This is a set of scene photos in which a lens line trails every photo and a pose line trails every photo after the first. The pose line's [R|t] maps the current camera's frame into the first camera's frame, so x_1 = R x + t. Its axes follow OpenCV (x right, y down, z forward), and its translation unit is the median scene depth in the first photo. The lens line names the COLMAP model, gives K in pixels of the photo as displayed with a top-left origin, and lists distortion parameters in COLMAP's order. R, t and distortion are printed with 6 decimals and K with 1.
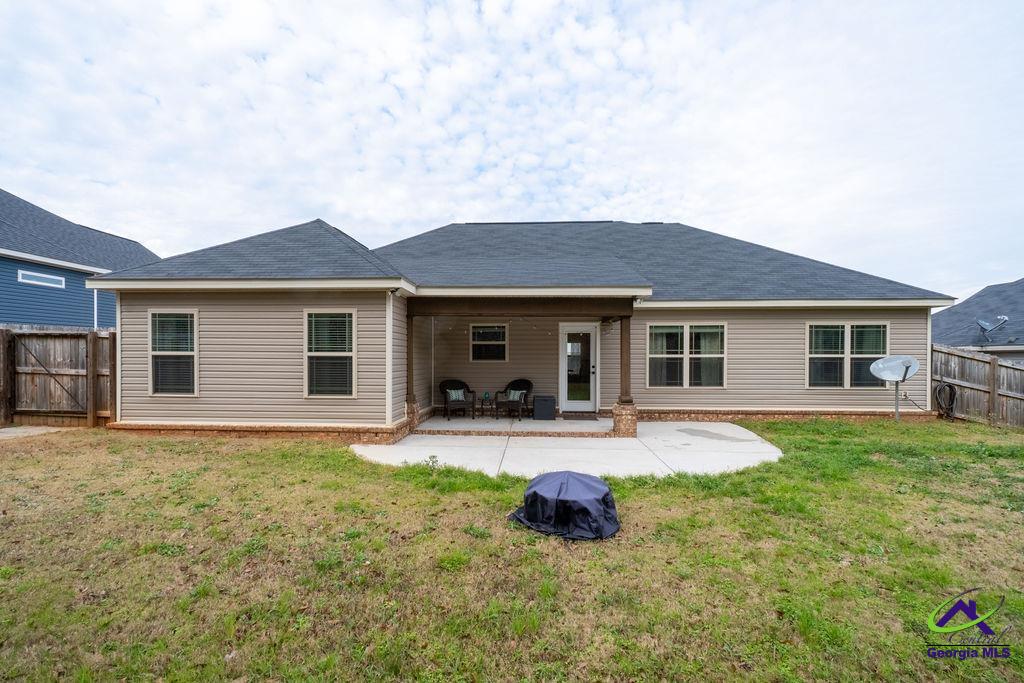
lens RADIAL K [[463.4, 0, 525.0], [0, 463.4, 360.7], [0, 0, 1]] dist [-0.001840, -0.000009]
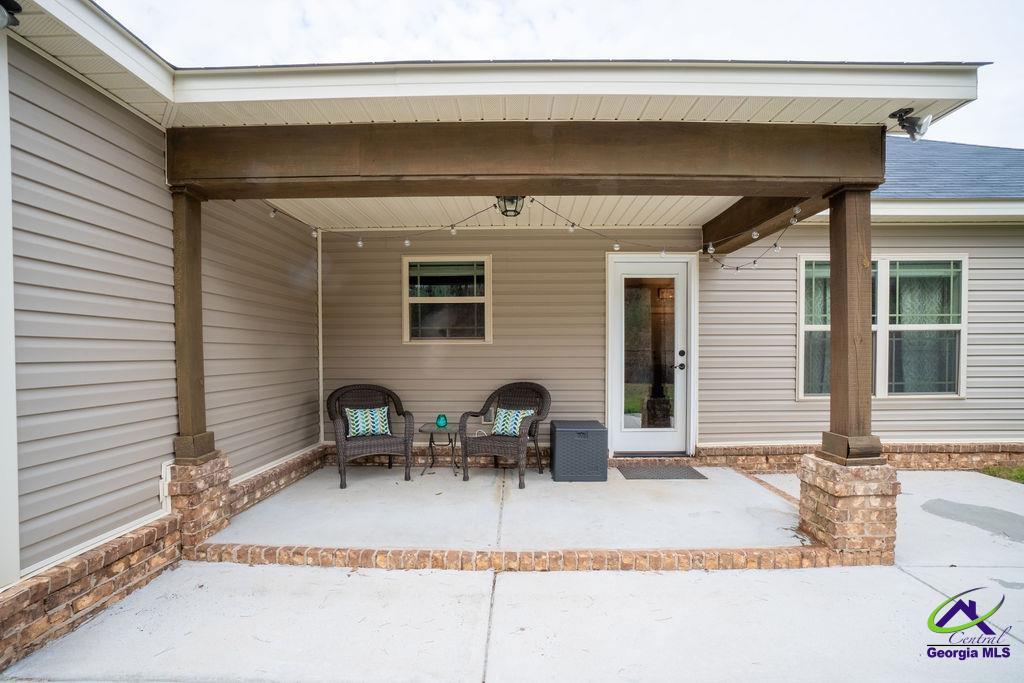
lens RADIAL K [[465.4, 0, 526.2], [0, 465.4, 366.3], [0, 0, 1]] dist [-0.069091, 0.027366]
pose [[0.999554, -0.007992, 0.028757, -0.019641], [0.007505, 0.999827, 0.017009, 0.021068], [-0.028888, -0.016786, 0.999442, 0.670872]]
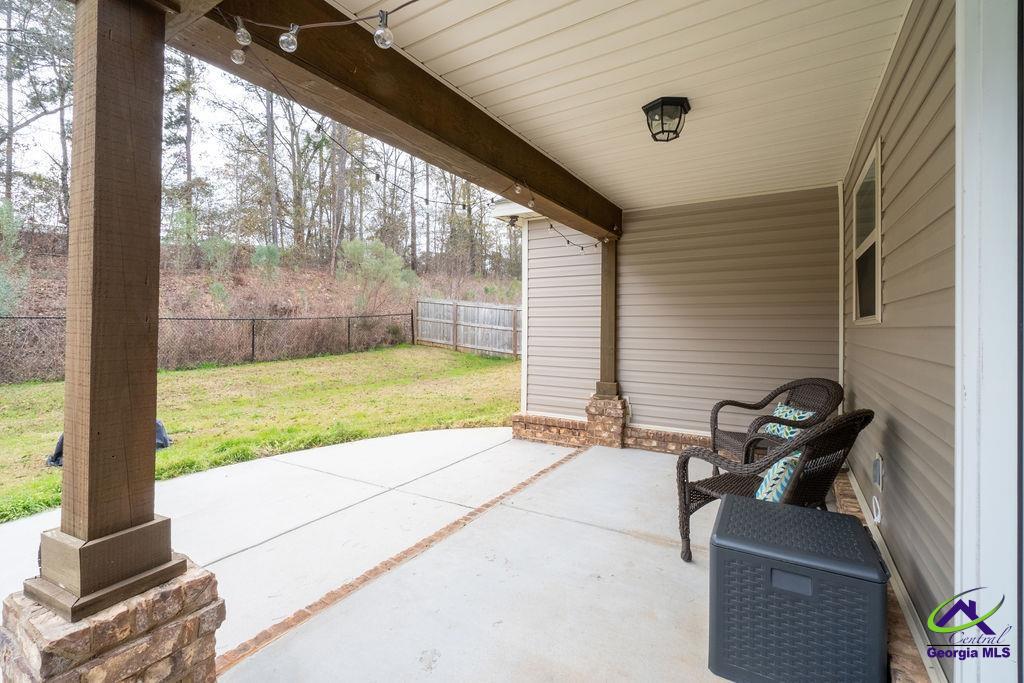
lens RADIAL K [[444.9, 0, 503.9], [0, 444.9, 340.8], [0, 0, 1]] dist [-0.000932, -0.000493]
pose [[-0.494903, 0.017997, -0.868762, 0.266660], [-0.019093, 0.999319, 0.031578, 0.009910], [0.868738, 0.032215, -0.494222, 1.144647]]
